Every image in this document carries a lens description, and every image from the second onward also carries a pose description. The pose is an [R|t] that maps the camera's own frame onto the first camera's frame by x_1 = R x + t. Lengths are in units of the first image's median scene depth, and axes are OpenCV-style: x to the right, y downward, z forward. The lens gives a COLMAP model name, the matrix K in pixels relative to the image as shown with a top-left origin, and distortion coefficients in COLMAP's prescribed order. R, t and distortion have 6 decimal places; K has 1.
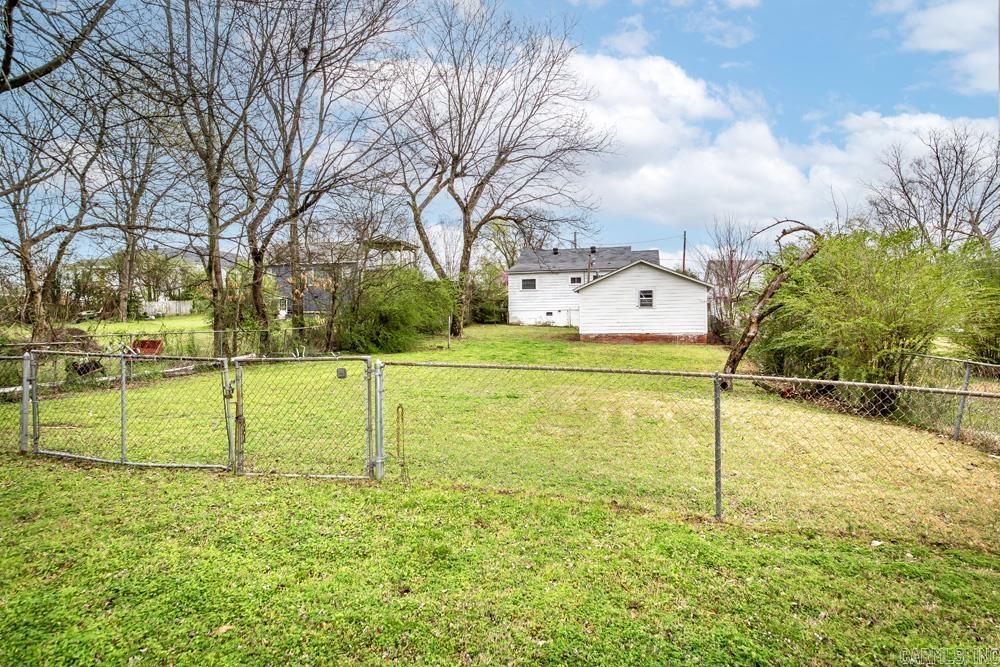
lens RADIAL K [[587.1, 0, 505.4], [0, 587.1, 333.8], [0, 0, 1]] dist [-0.008333, -0.000234]
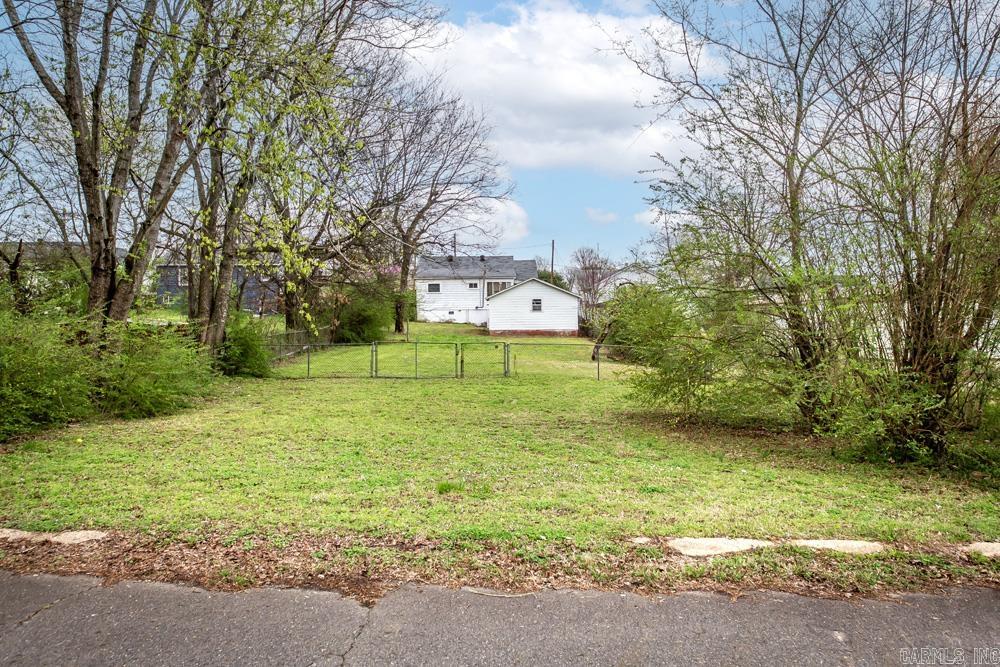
lens RADIAL K [[679.5, 0, 496.9], [0, 679.5, 331.6], [0, 0, 1]] dist [0.000772, 0.000020]
pose [[0.972467, -0.004620, 0.232994, -0.162581], [0.002301, 0.999945, 0.010224, -0.009071], [-0.233028, -0.009406, 0.972425, -0.392237]]
